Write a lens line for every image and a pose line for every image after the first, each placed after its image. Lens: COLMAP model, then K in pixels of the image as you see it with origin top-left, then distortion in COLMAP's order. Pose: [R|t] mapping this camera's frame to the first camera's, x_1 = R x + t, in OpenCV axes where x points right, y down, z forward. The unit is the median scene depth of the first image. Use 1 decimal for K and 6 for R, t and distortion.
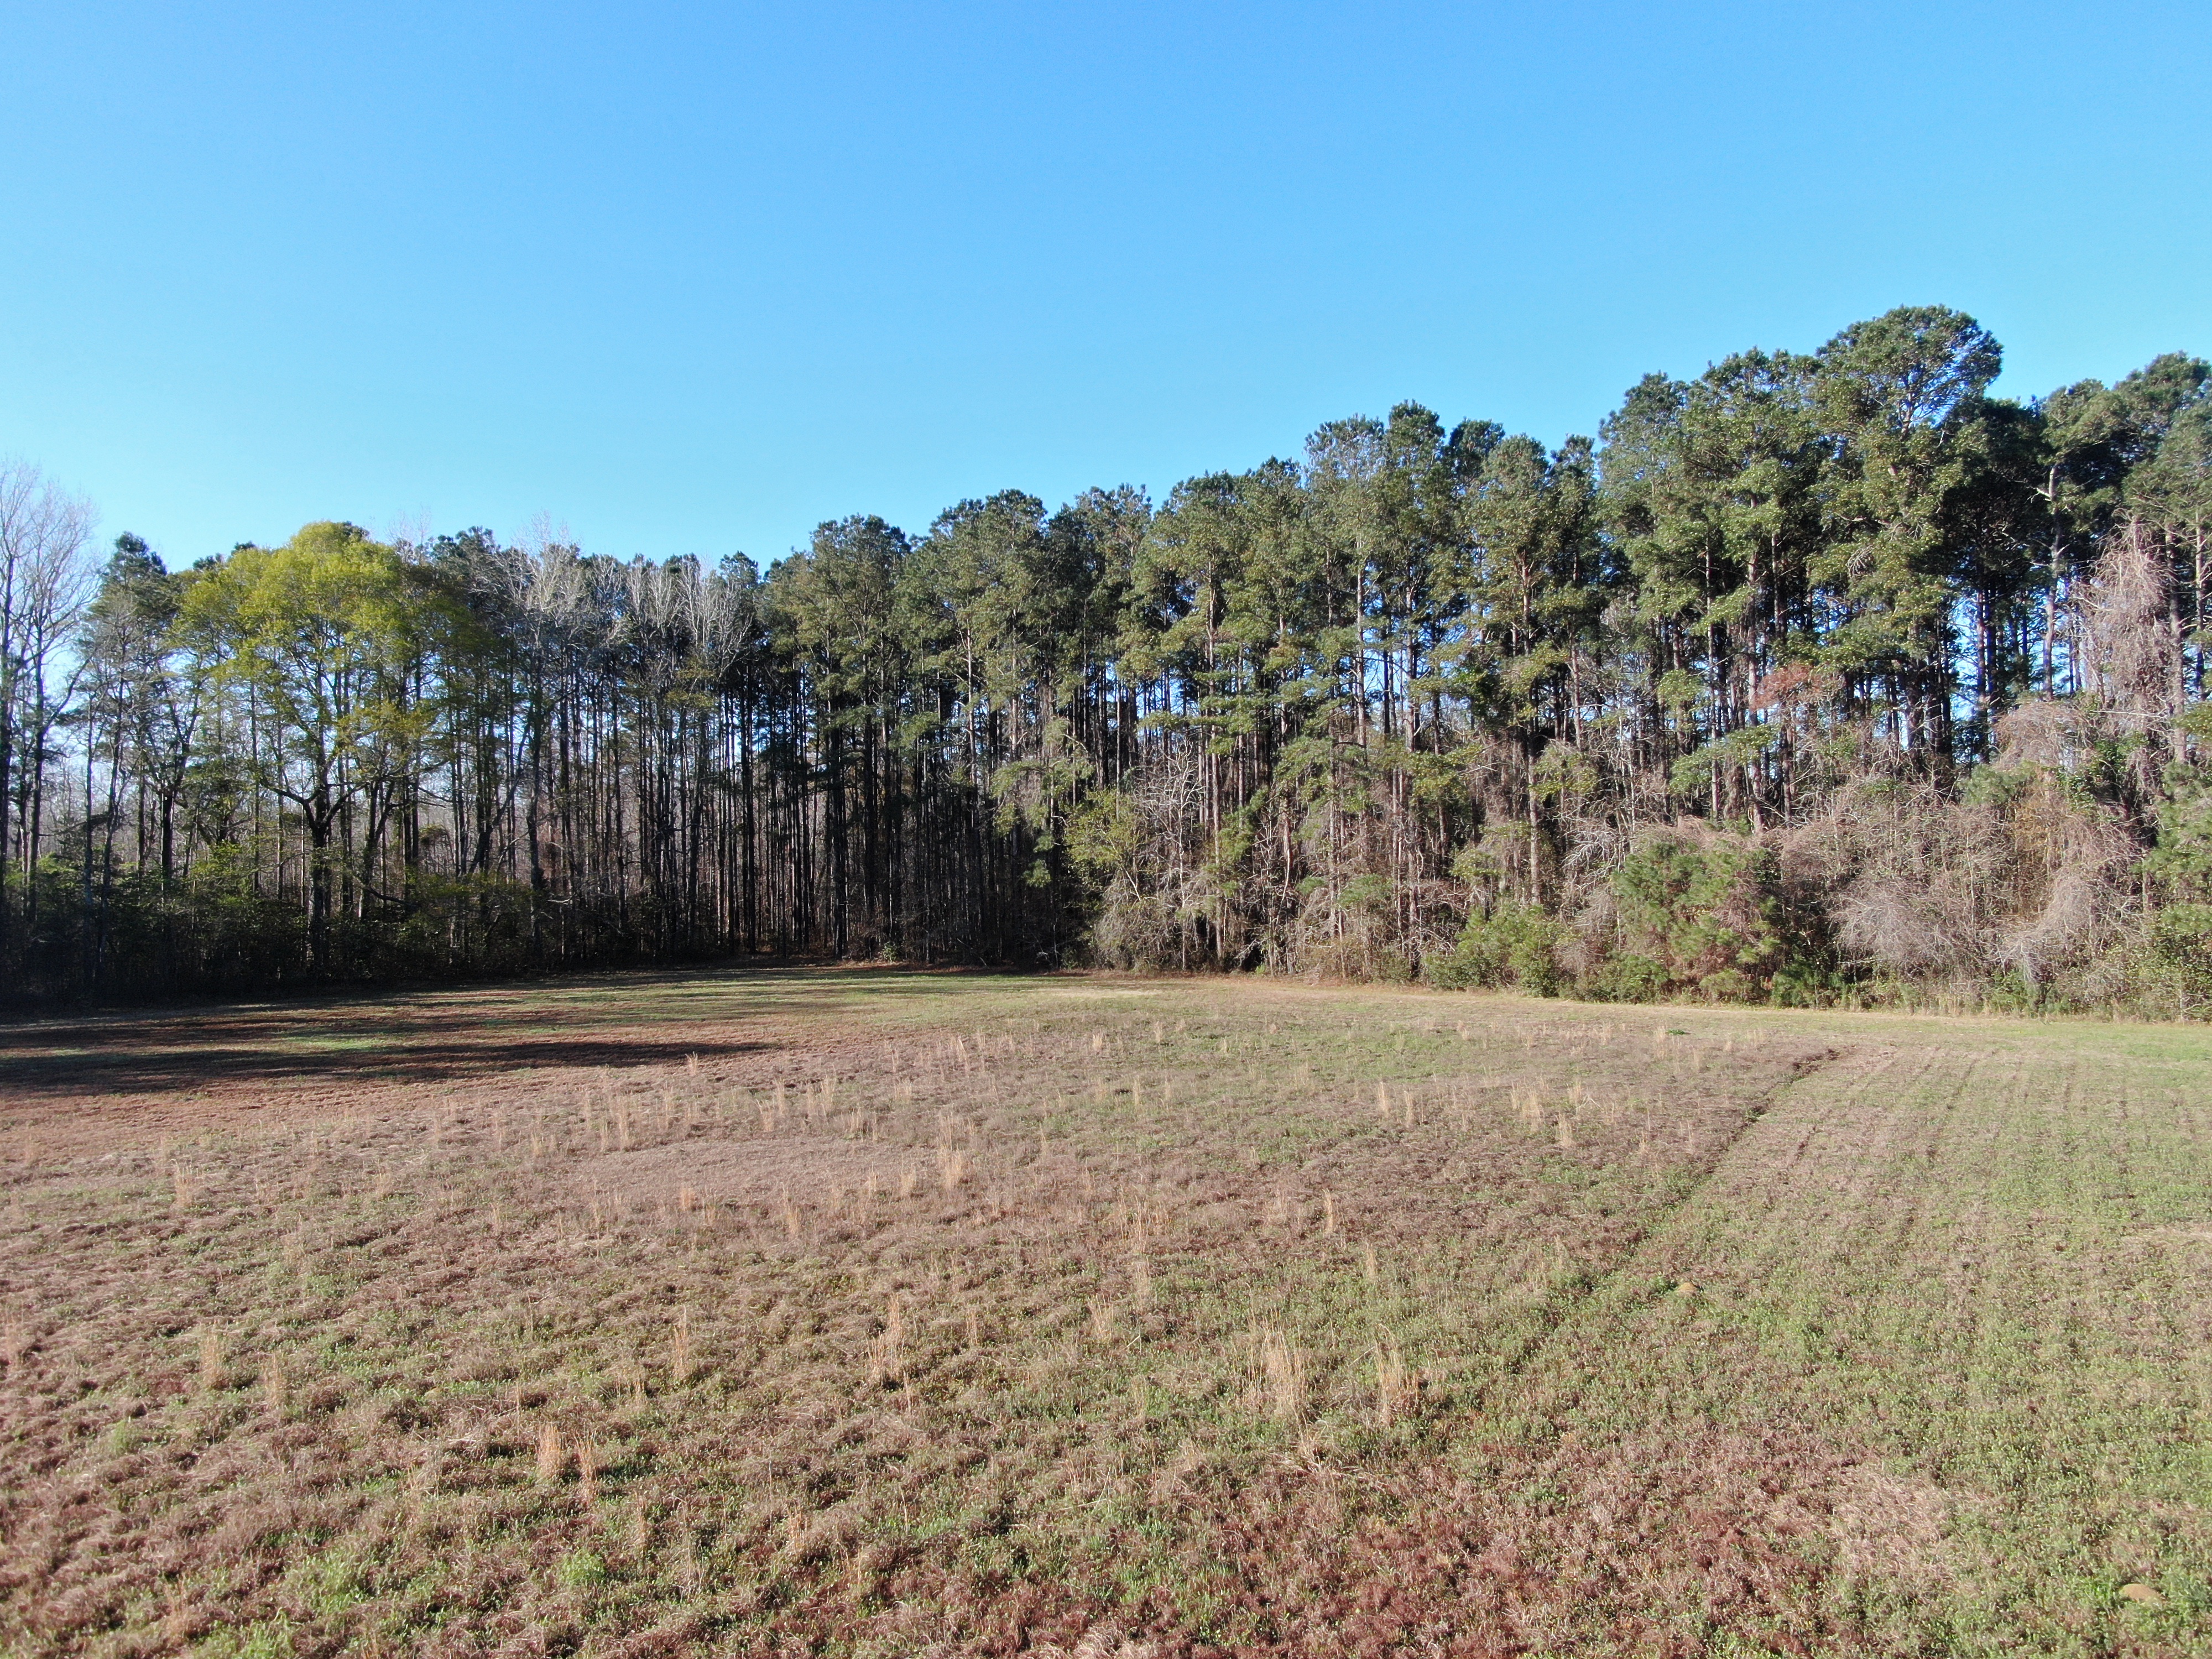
lens RADIAL K [[1564.3, 0, 1111.1], [0, 1564.3, 836.6], [0, 0, 1]] dist [-0.045637, 0.044200]
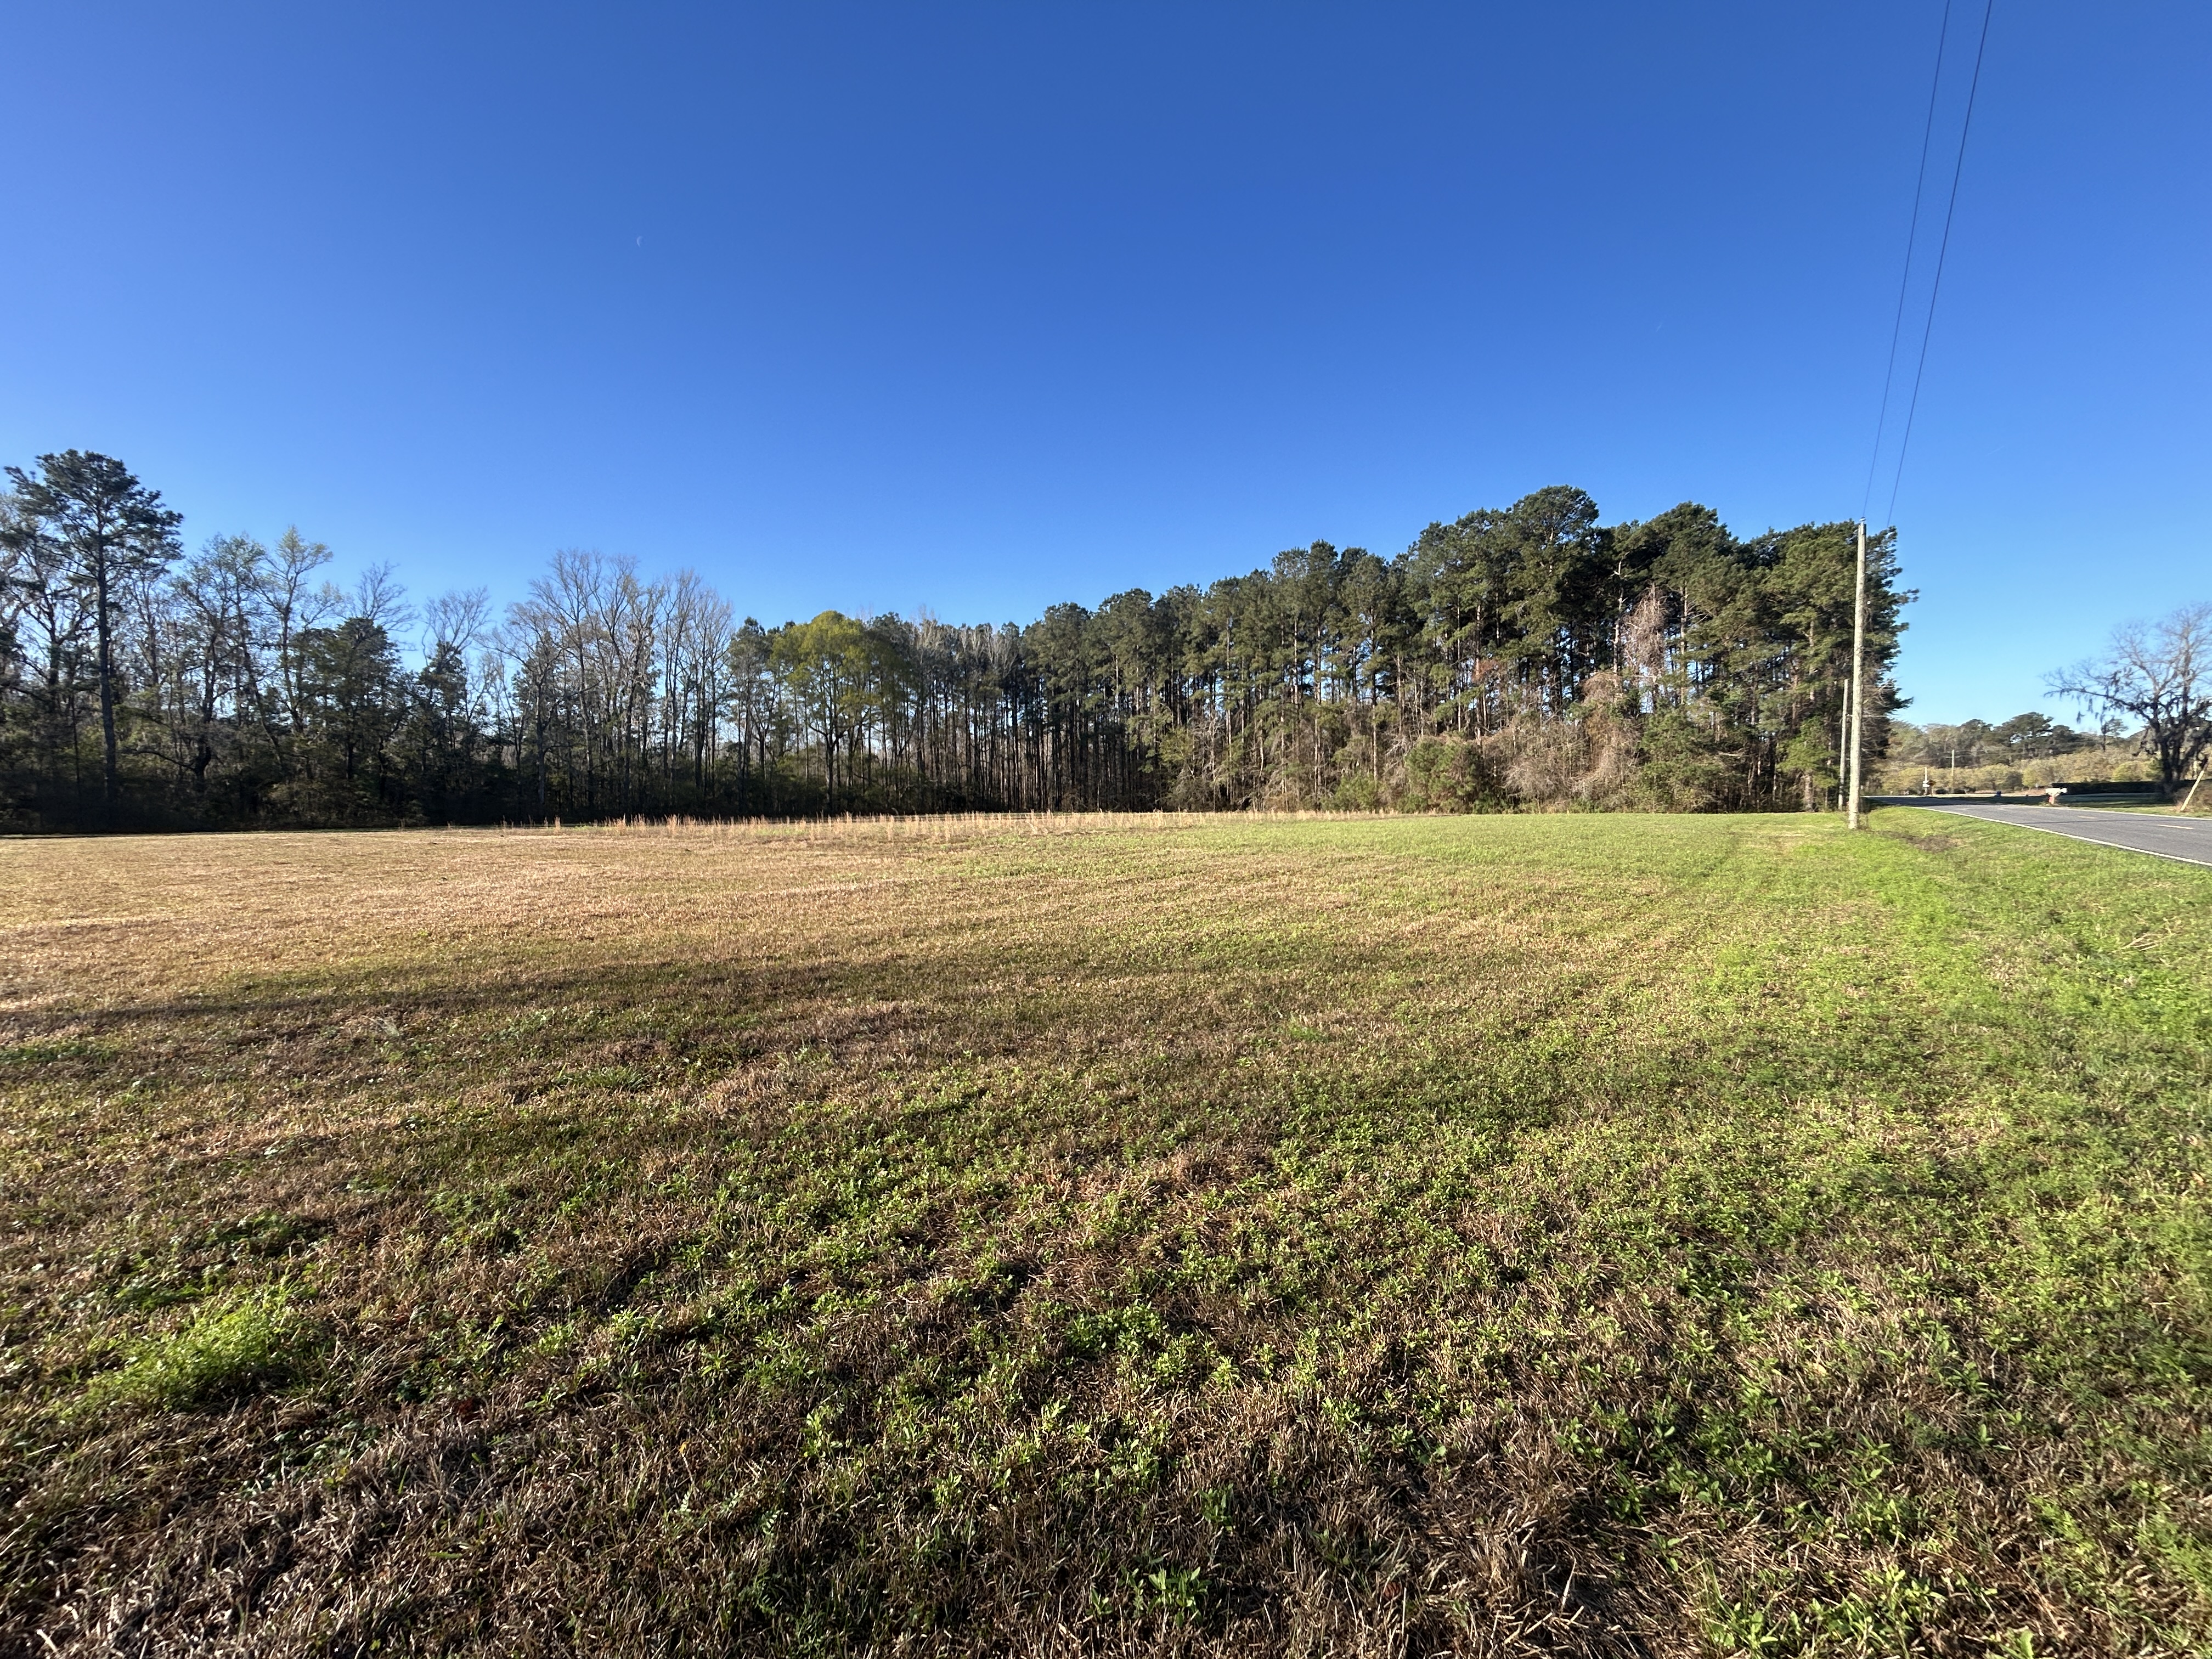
lens RADIAL K [[887.5, 0, 1106.0], [0, 887.5, 829.5], [0, 0, 1]] dist [0.001063, -0.006139]
pose [[0.992351, 0.003448, -0.123399, 0.049164], [0.002302, 0.998919, 0.046425, 0.054206], [0.123426, -0.046354, 0.991271, -0.239028]]
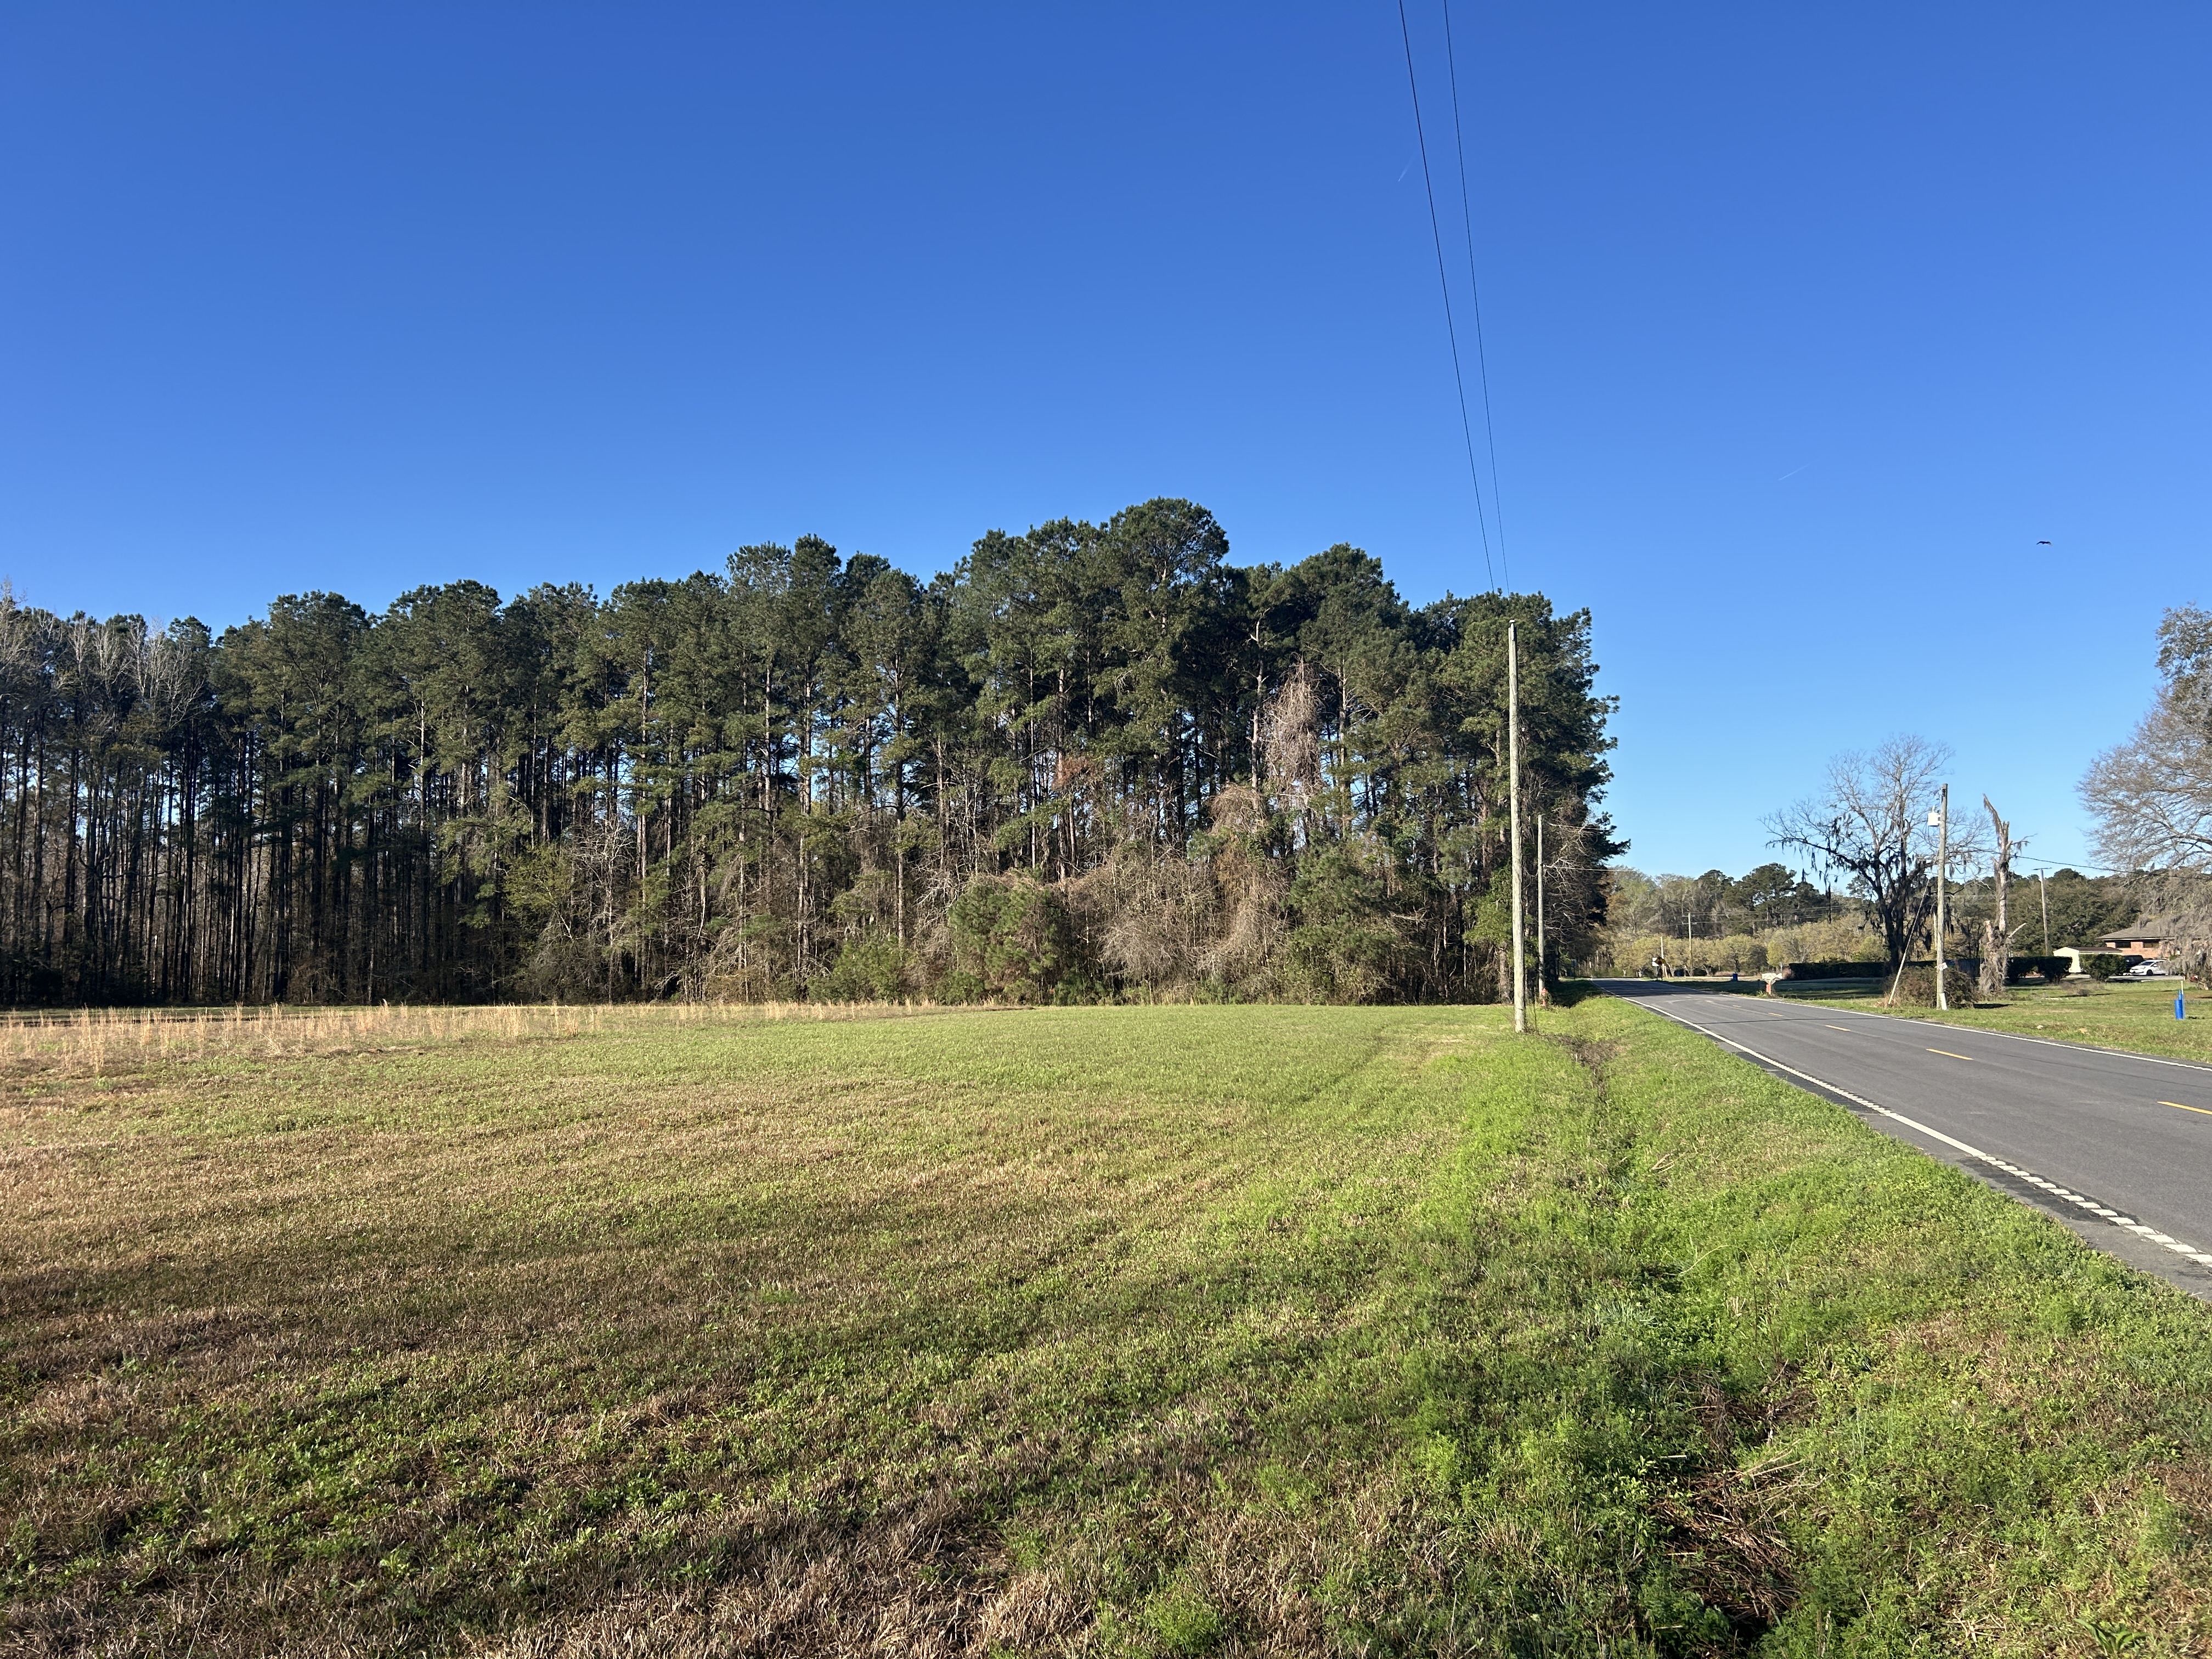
lens RADIAL K [[1673.6, 0, 1091.5], [0, 1673.6, 803.2], [0, 0, 1]] dist [0.129917, -0.286264]
pose [[0.961102, 0.031874, 0.274347, 0.041249], [-0.007746, 0.996039, -0.088584, 0.047926], [-0.276084, 0.083013, 0.957542, -0.312484]]
